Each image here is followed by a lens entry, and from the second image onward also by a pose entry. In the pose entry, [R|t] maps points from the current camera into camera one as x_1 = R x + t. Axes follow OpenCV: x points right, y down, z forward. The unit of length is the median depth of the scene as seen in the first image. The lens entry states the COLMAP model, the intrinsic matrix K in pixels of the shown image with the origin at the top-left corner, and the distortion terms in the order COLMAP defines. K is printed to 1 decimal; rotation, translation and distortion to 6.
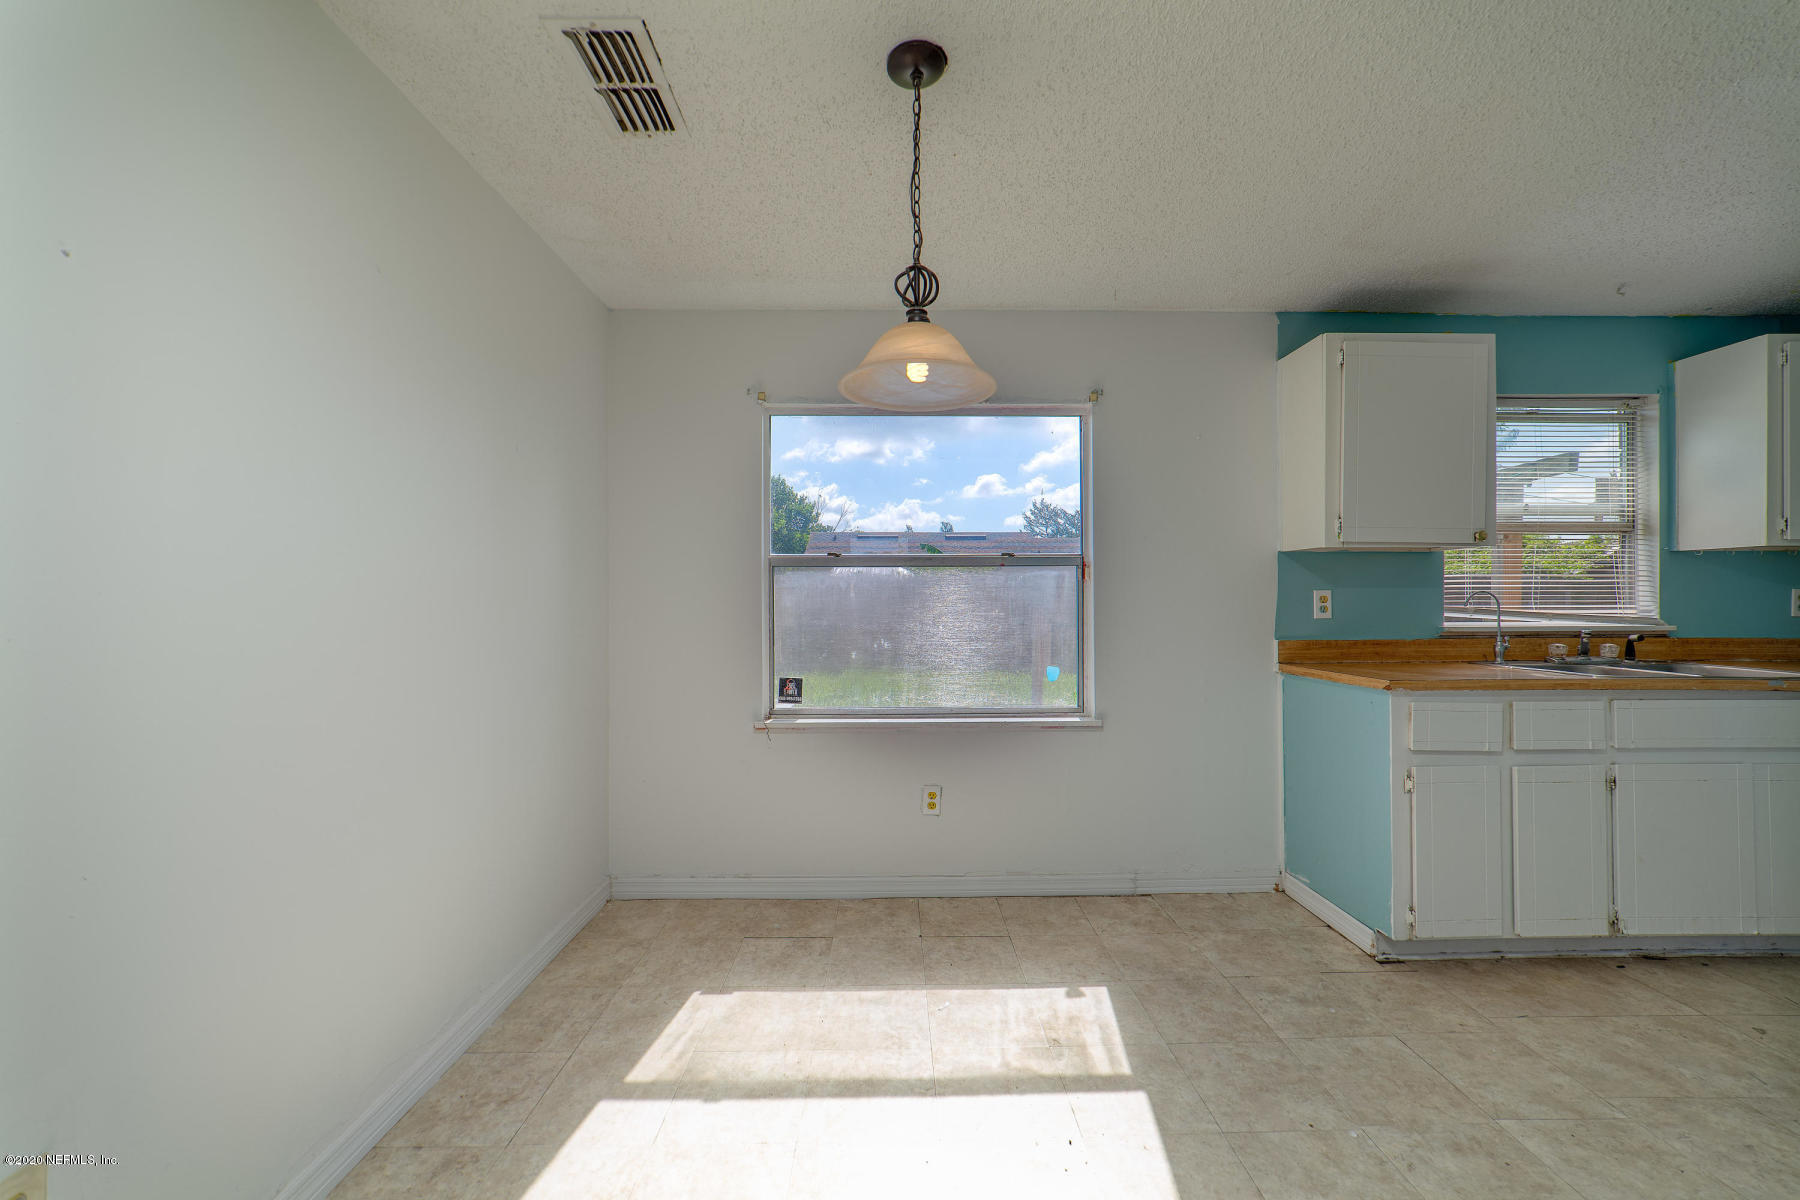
lens RADIAL K [[690.9, 0, 911.4], [0, 690.9, 608.7], [0, 0, 1]] dist [0.011426, 0.001010]
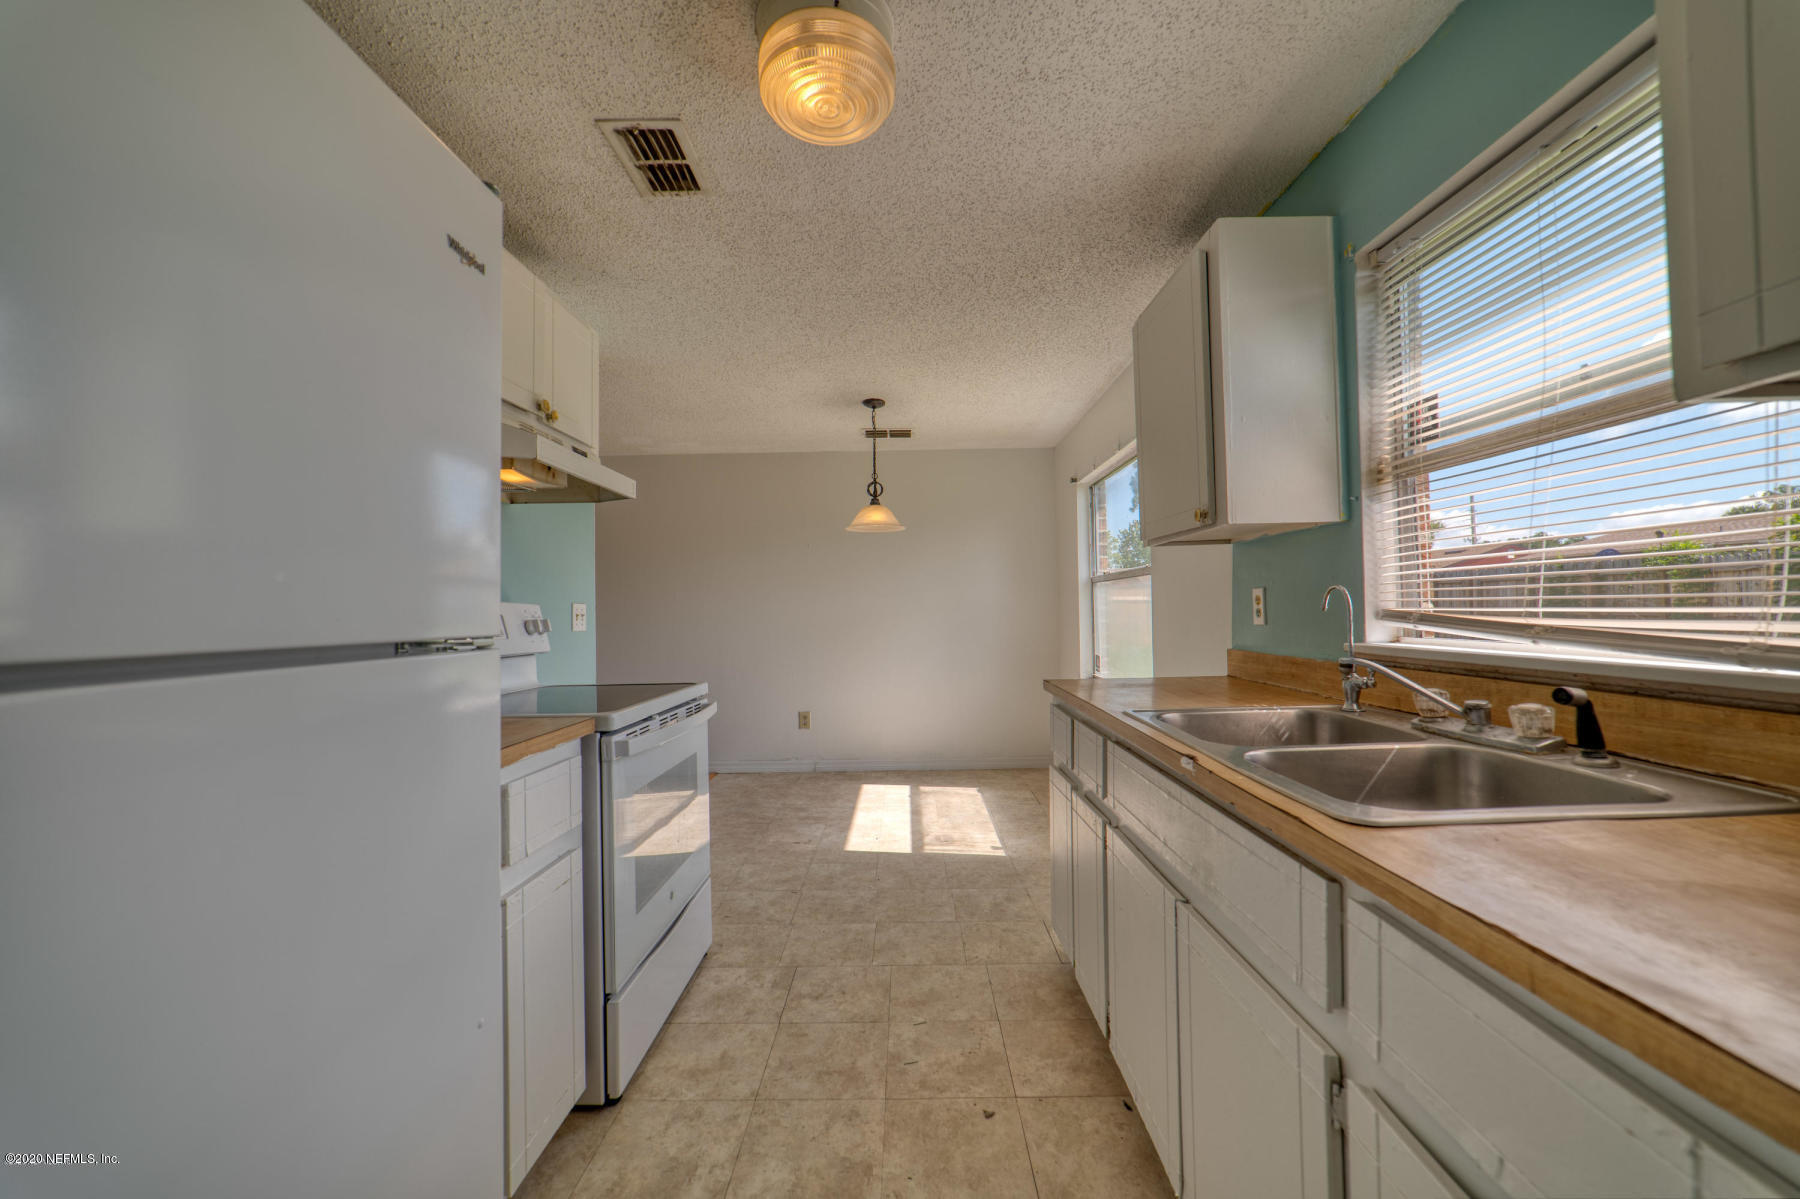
lens RADIAL K [[690.9, 0, 908.3], [0, 690.9, 596.0], [0, 0, 1]] dist [0.011426, 0.001010]
pose [[-0.025828, -0.009729, -0.999619, 1.414086], [0.016385, 0.999814, -0.010154, -0.015911], [0.999532, -0.016642, -0.025664, 0.645810]]
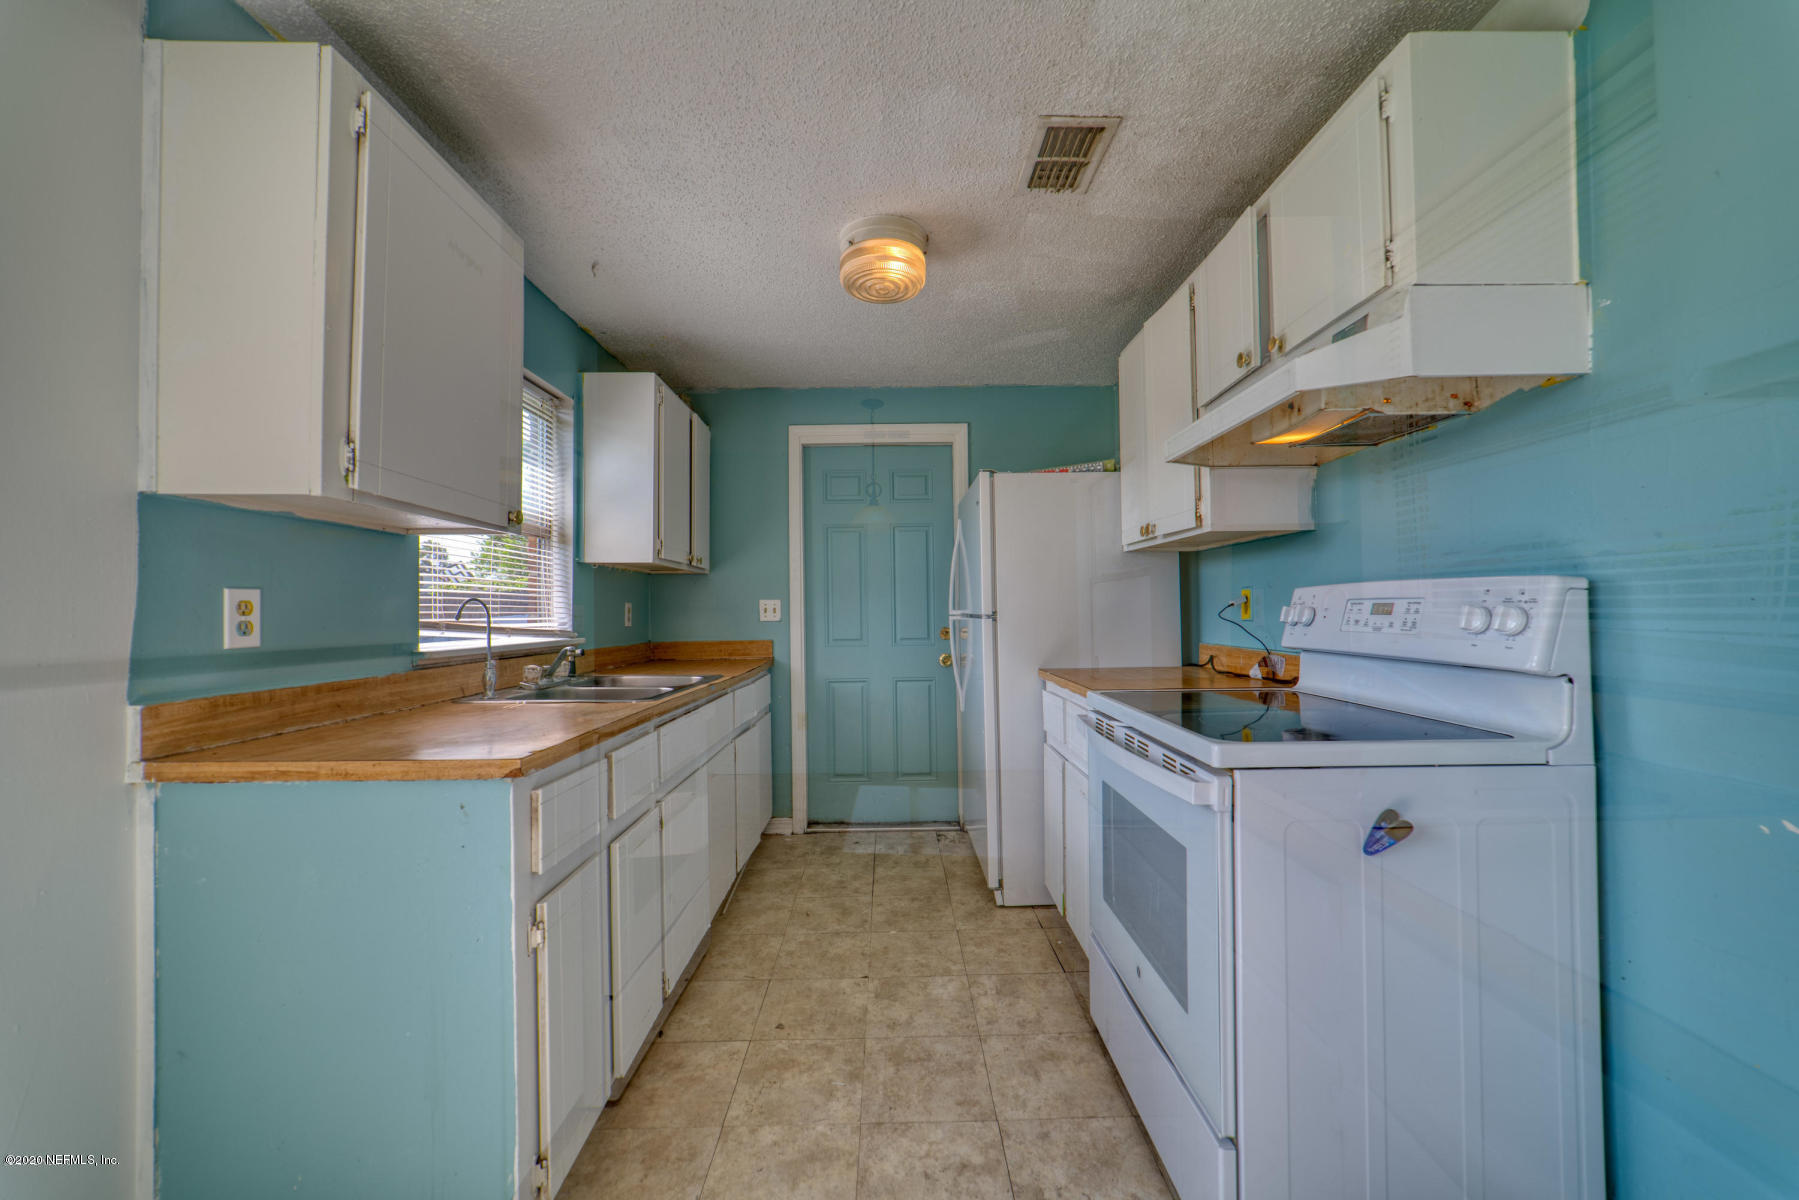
lens RADIAL K [[690.5, 0, 902.1], [0, 690.5, 604.7], [0, 0, 1]] dist [0.011426, 0.001010]
pose [[0.009557, 0.014751, 0.999846, 0.119716], [0.010852, 0.999831, -0.014854, -0.003548], [-0.999895, 0.010992, 0.009396, 0.555984]]
